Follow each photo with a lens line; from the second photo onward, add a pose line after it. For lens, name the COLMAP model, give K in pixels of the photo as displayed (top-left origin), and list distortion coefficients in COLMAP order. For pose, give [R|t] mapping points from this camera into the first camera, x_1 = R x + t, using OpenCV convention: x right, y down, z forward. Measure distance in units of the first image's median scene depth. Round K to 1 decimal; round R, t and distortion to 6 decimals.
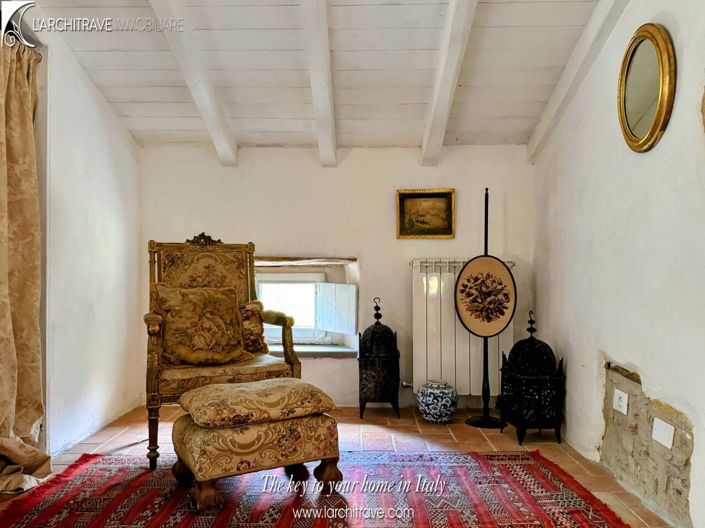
lens RADIAL K [[572.6, 0, 352.0], [0, 572.6, 266.5], [0, 0, 1]] dist [0.001787, 0.001422]
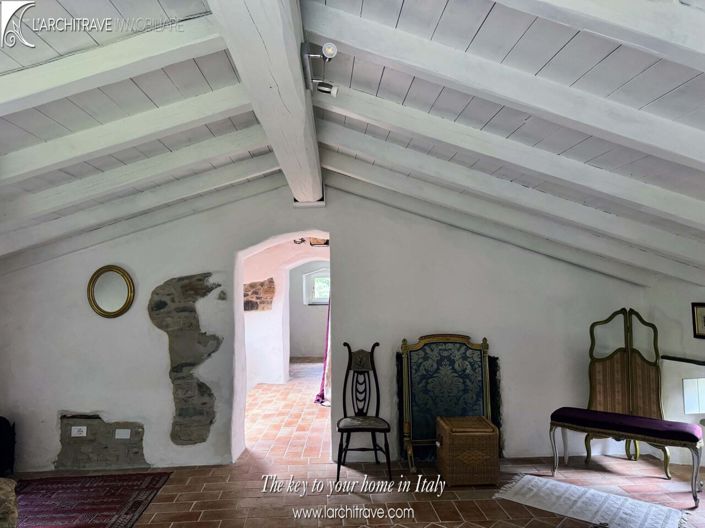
lens RADIAL K [[487.9, 0, 351.8], [0, 487.9, 264.0], [0, 0, 1]] dist [0.022348, -0.037164]
pose [[-0.048409, 0.044326, 0.997844, -1.457674], [0.002751, 0.999017, -0.044245, -0.308032], [-0.998824, 0.000604, -0.048483, 0.096128]]
